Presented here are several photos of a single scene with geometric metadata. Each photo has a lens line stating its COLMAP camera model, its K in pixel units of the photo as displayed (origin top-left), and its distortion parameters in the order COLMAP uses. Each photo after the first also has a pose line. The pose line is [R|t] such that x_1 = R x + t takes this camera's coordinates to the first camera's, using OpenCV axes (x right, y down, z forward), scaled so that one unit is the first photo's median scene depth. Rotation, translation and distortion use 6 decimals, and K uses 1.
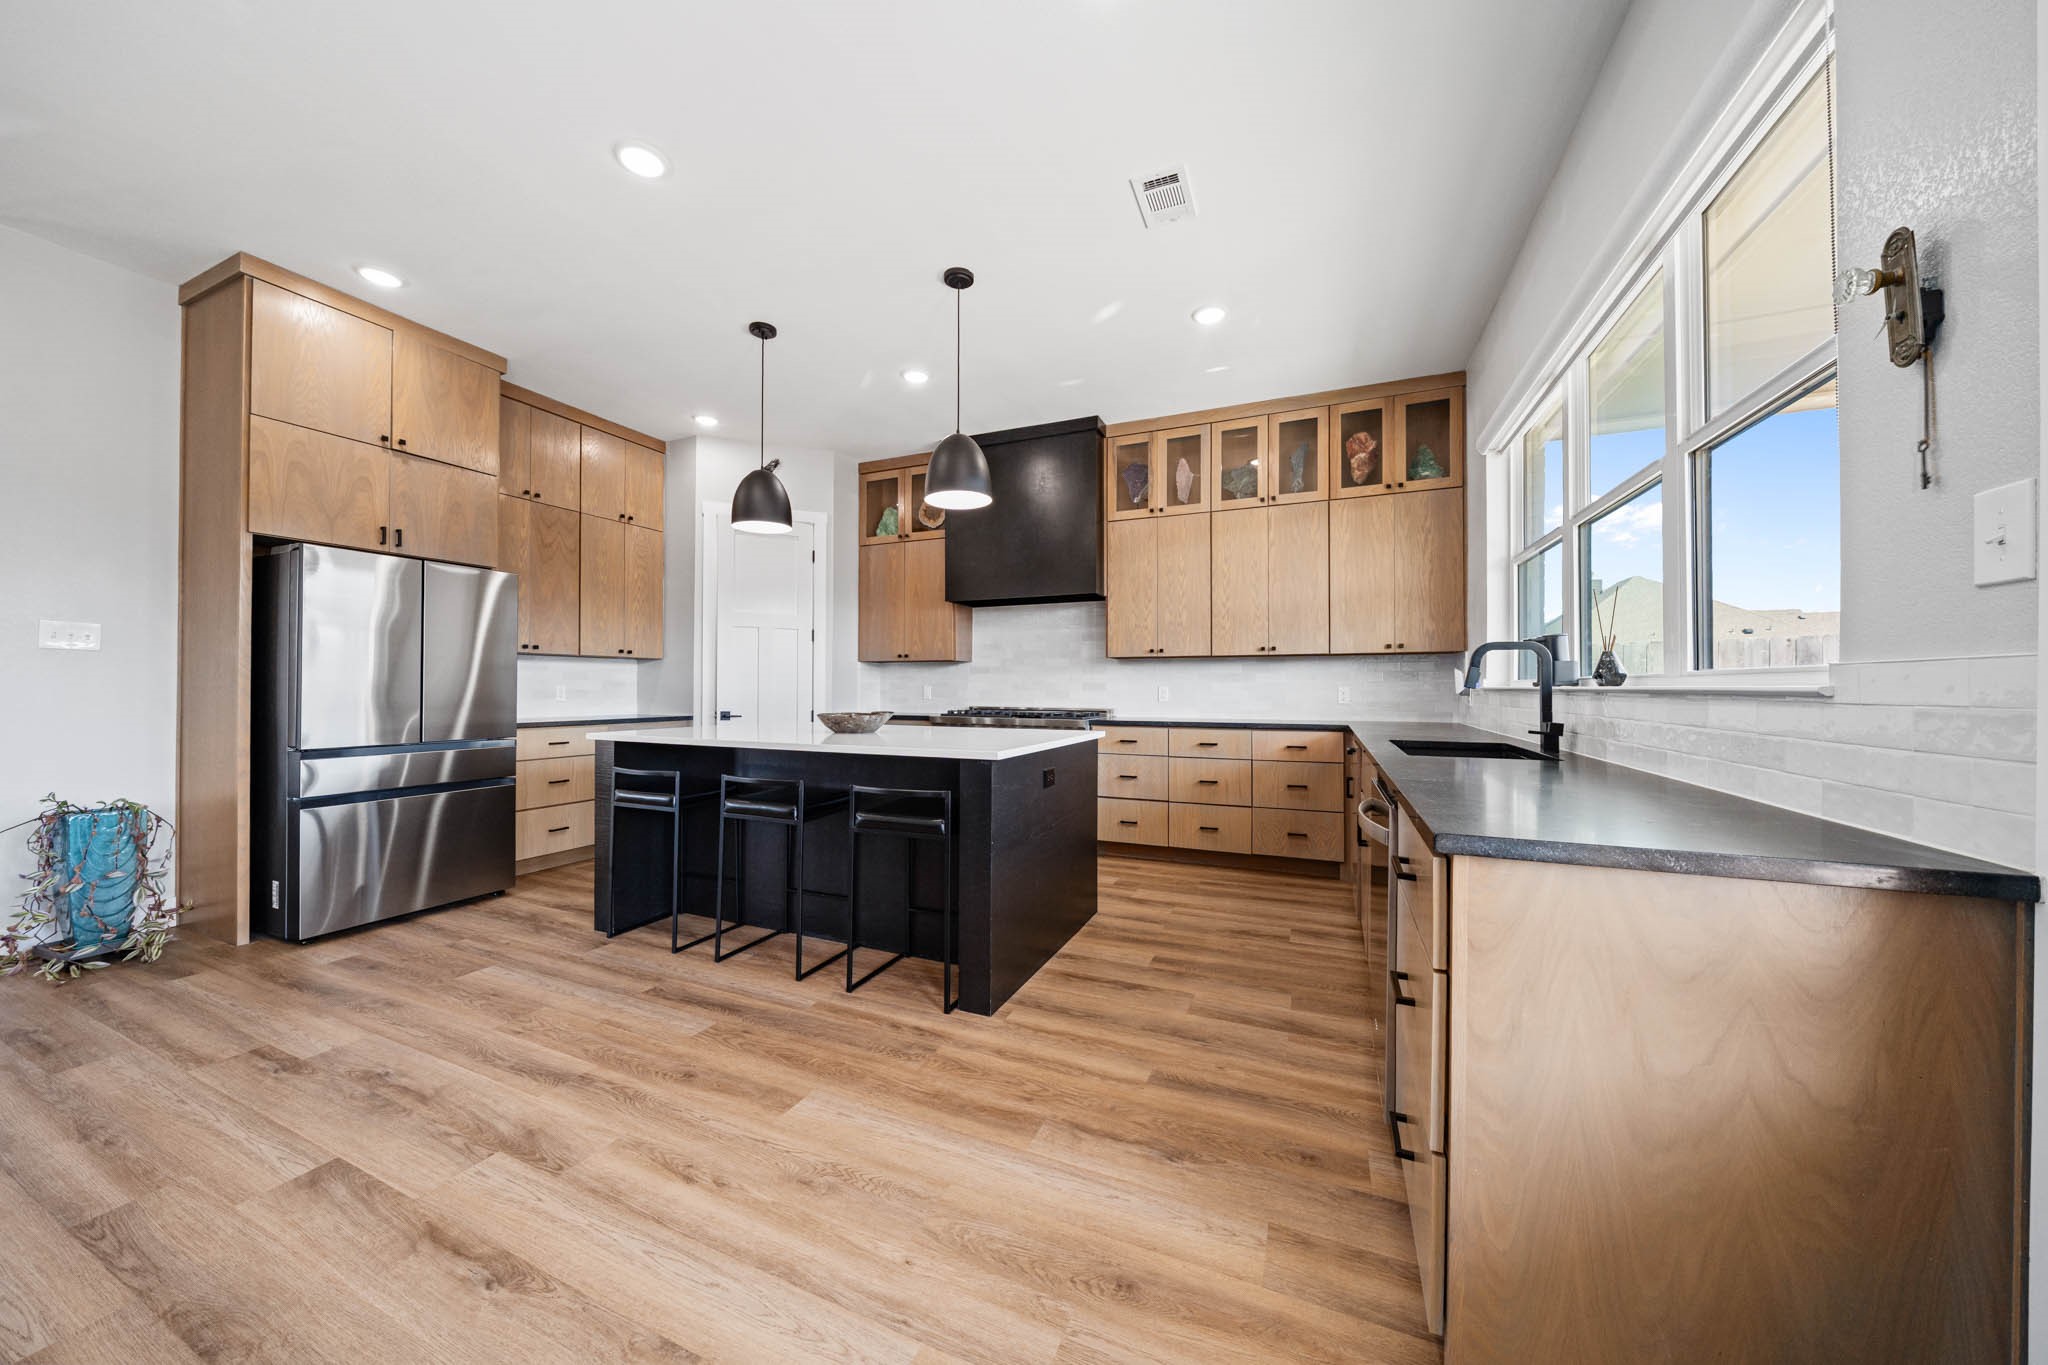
lens RADIAL K [[703.9, 0, 1024.0], [0, 703.9, 682.5], [0, 0, 1]] dist [-0.000354, -0.000061]
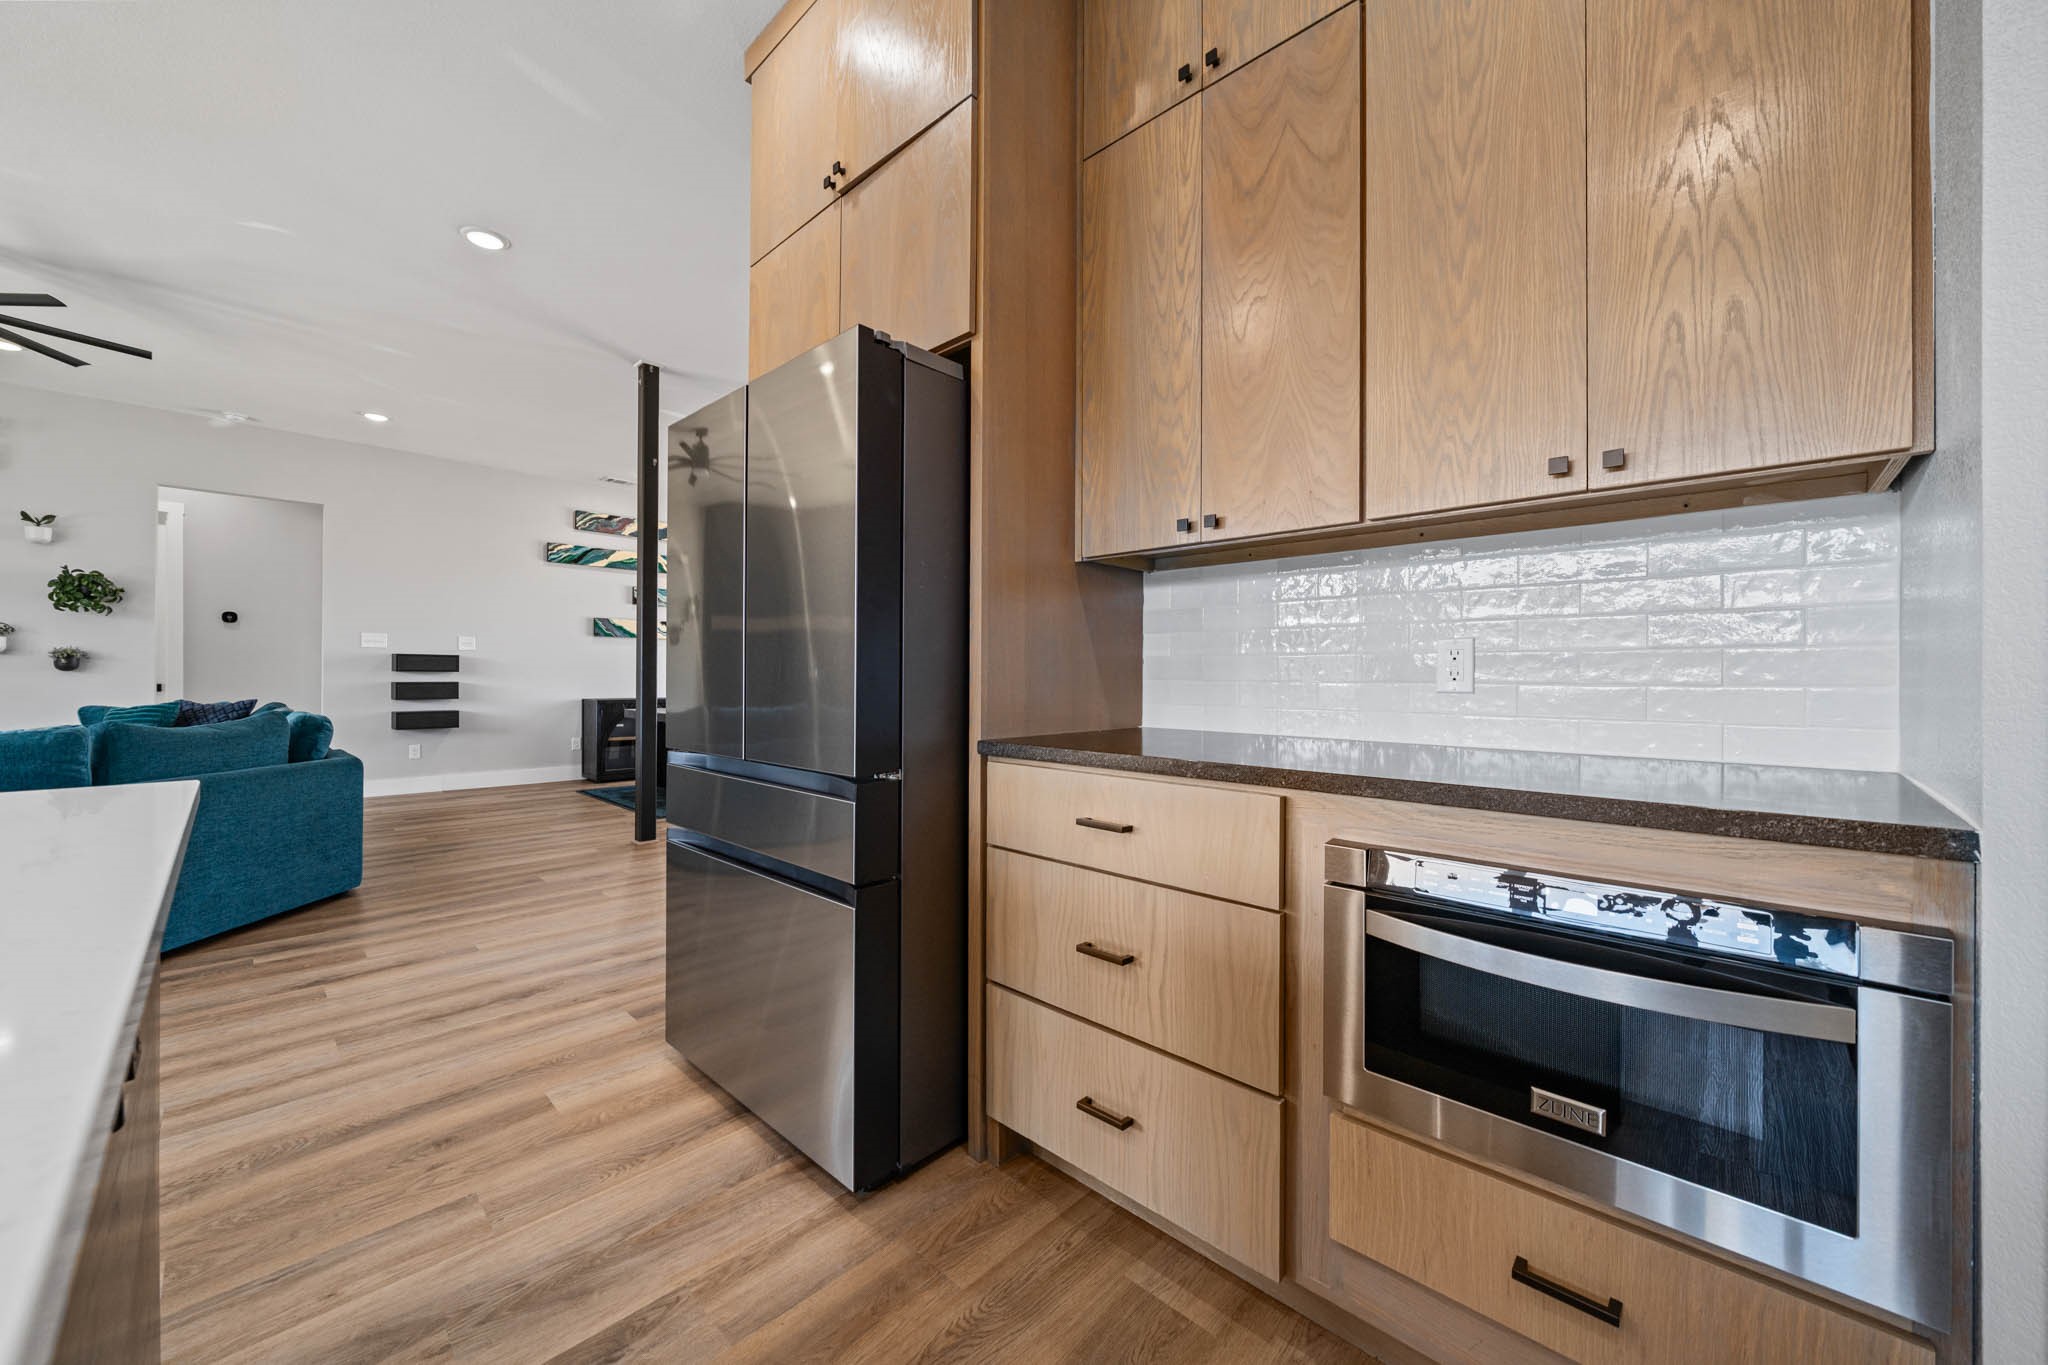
lens RADIAL K [[756.2, 0, 1024.0], [0, 756.2, 682.5], [0, 0, 1]] dist [0.000264, -0.000006]
pose [[-0.352212, -0.006956, -0.935894, -0.439483], [-0.007327, 0.999962, -0.004675, 0.034298], [0.935892, 0.005211, -0.352250, 1.371471]]
